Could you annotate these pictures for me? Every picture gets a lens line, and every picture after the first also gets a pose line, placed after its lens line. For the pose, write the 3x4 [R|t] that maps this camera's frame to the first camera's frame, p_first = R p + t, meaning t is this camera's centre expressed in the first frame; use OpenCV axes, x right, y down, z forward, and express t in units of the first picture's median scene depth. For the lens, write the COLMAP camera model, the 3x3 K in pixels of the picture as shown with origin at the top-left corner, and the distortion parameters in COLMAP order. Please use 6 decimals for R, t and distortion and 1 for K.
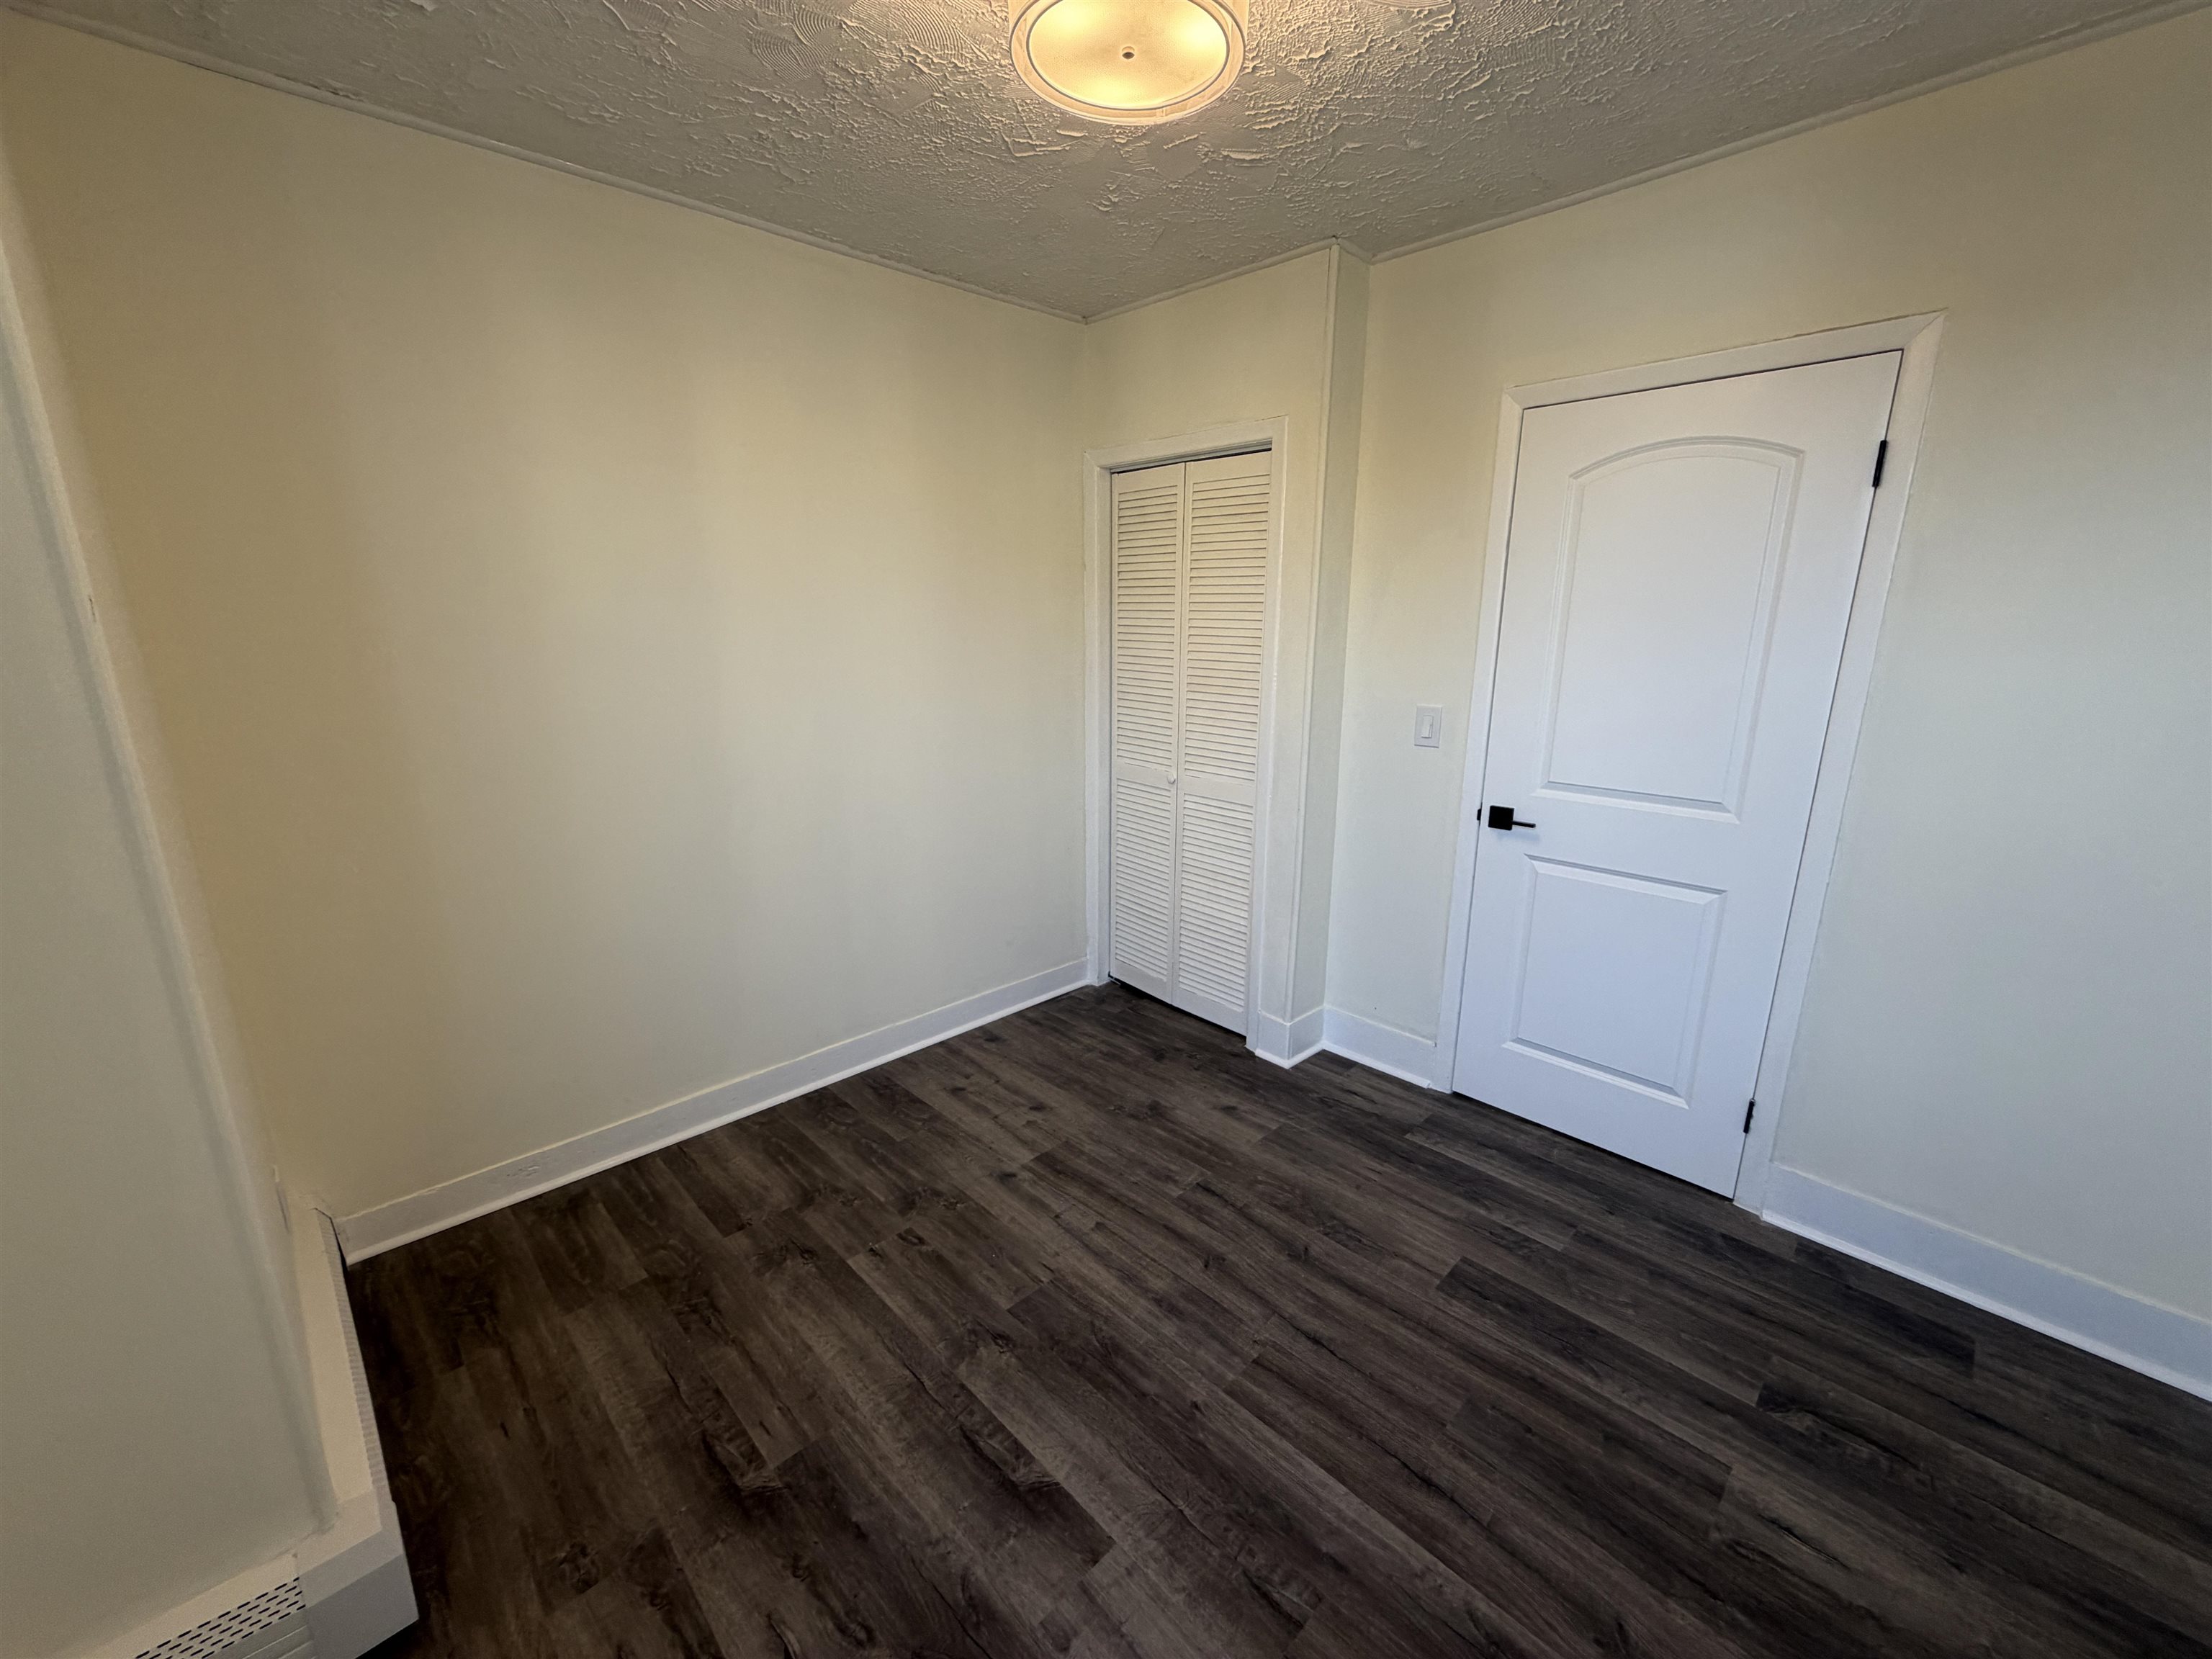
lens RADIAL K [[879.4, 0, 1101.3], [0, 879.4, 823.4], [0, 0, 1]] dist [-0.000492, 0.000406]
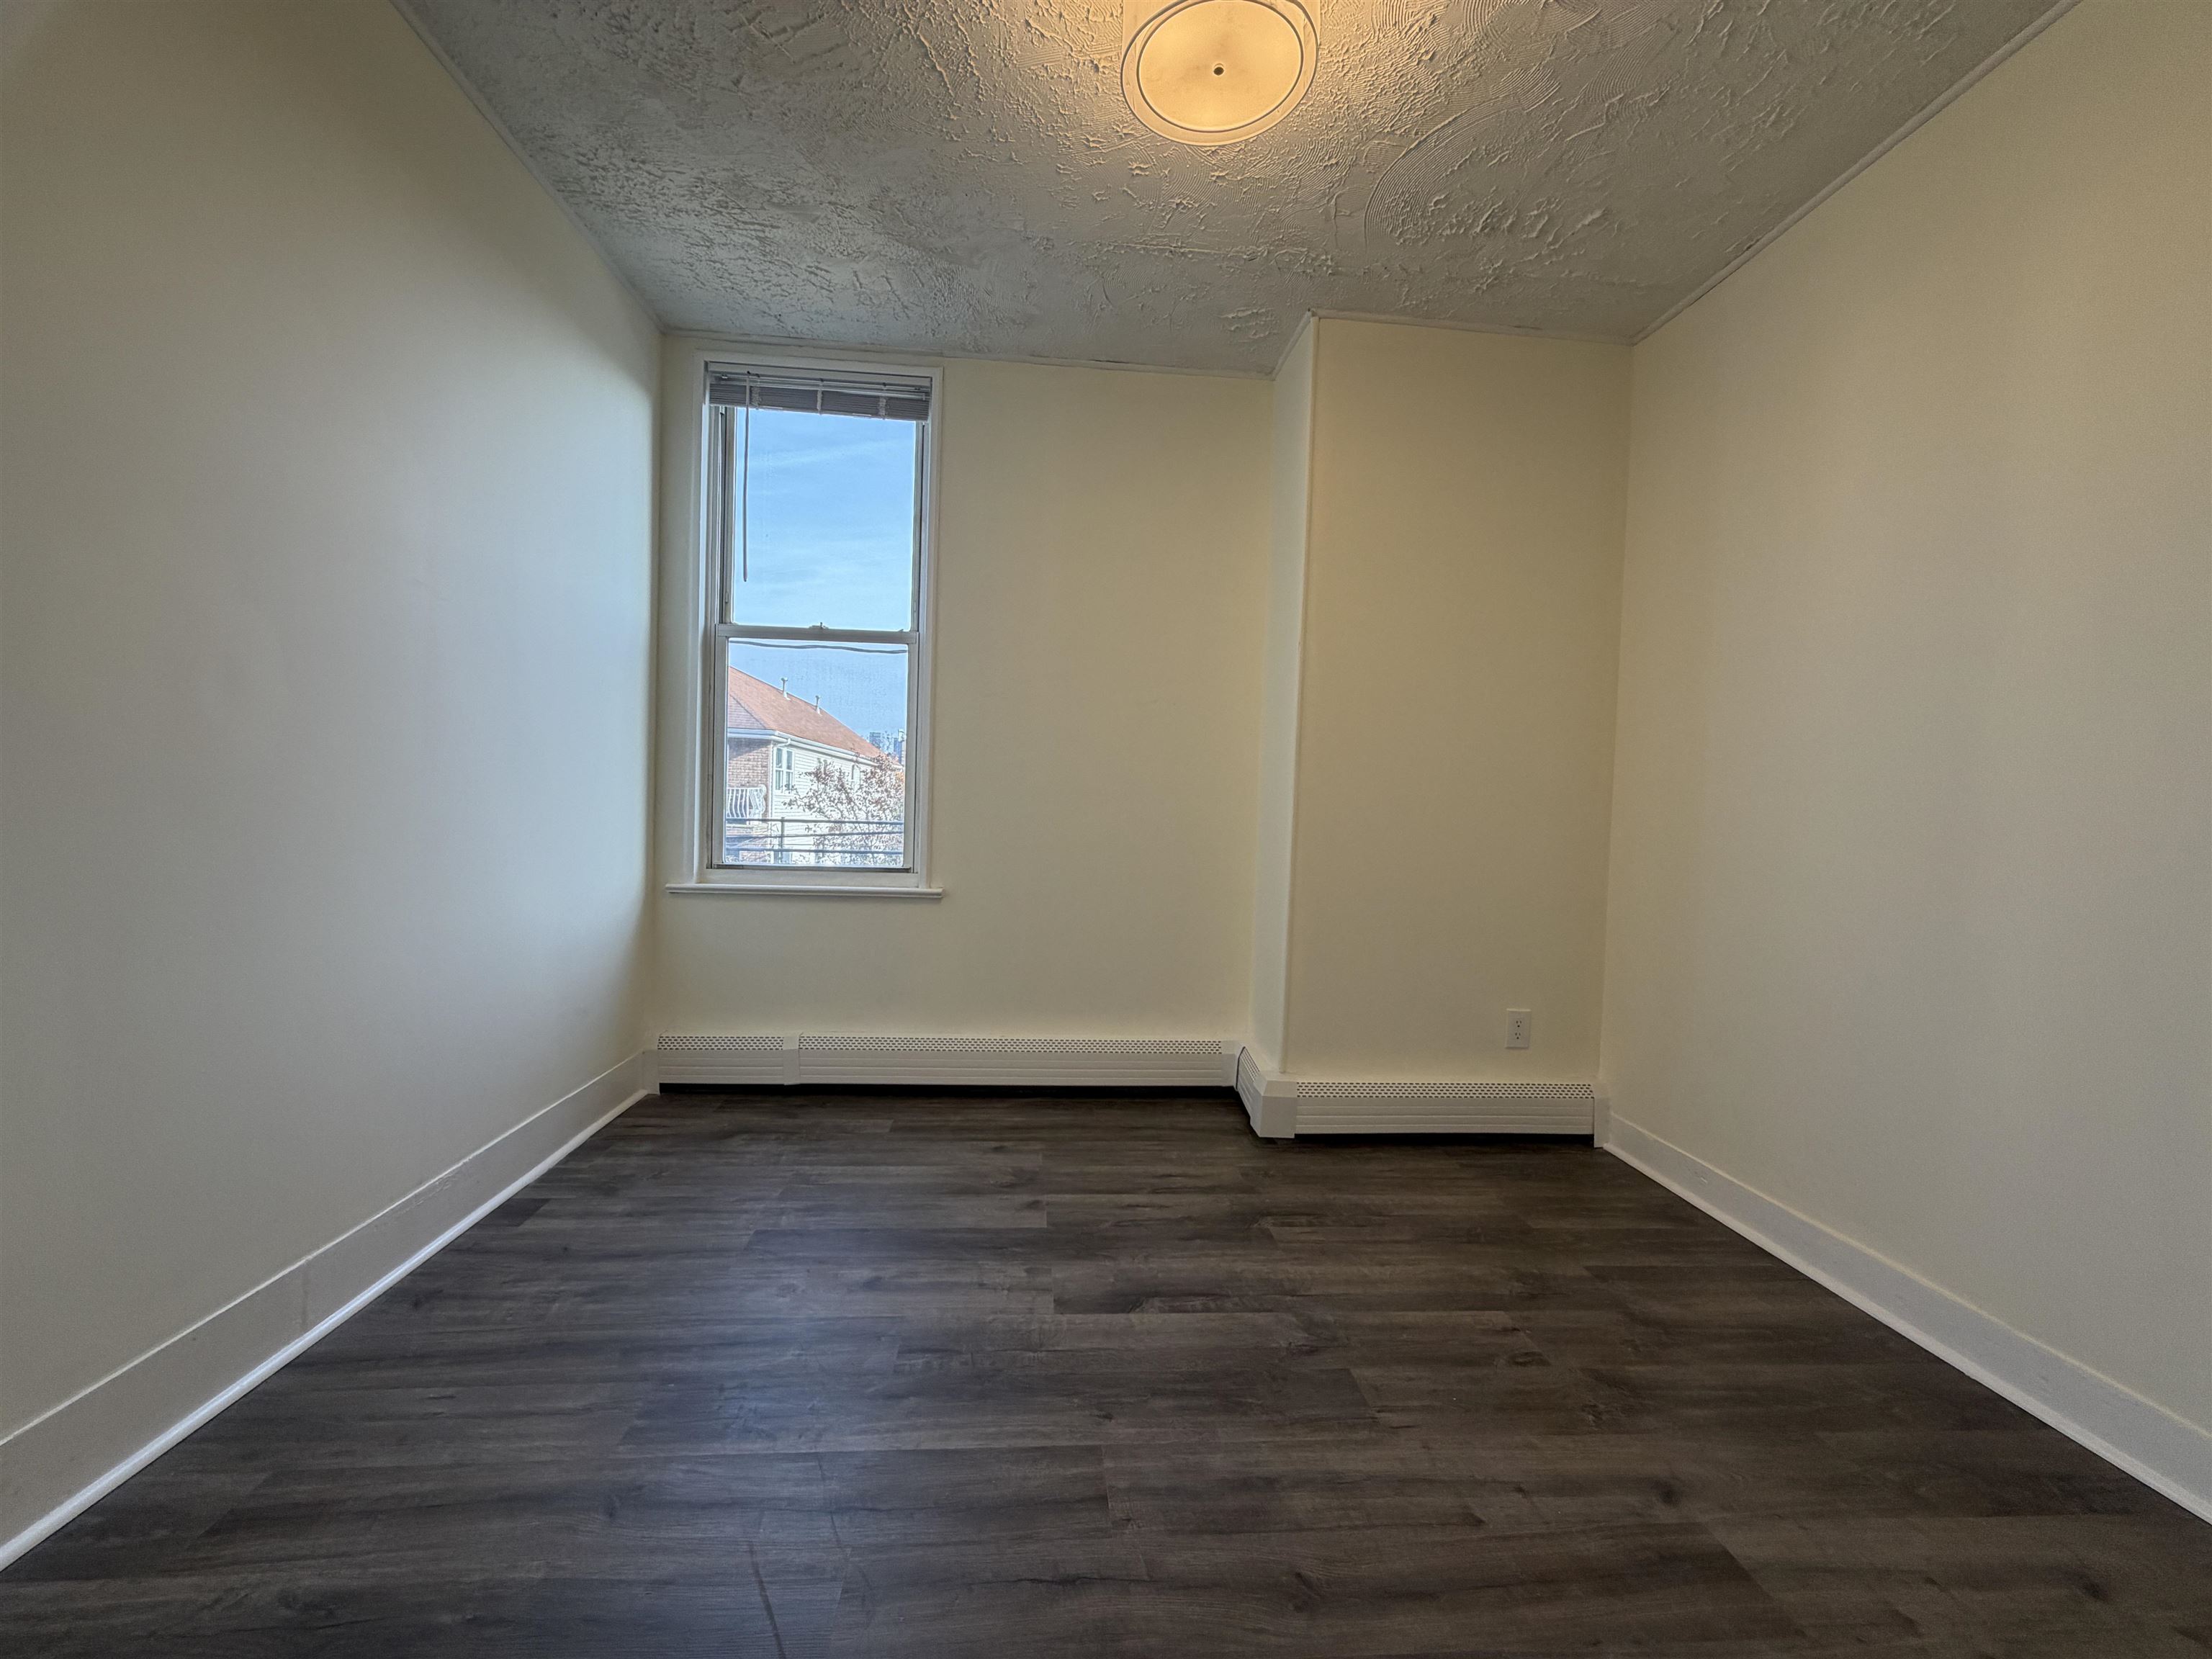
lens RADIAL K [[879.4, 0, 1100.9], [0, 879.4, 819.8], [0, 0, 1]] dist [-0.000492, 0.000406]
pose [[-0.632633, -0.008137, -0.774409, 0.695127], [-0.213888, 0.962889, 0.164613, -0.021363], [0.744330, 0.269776, -0.610896, 1.229195]]
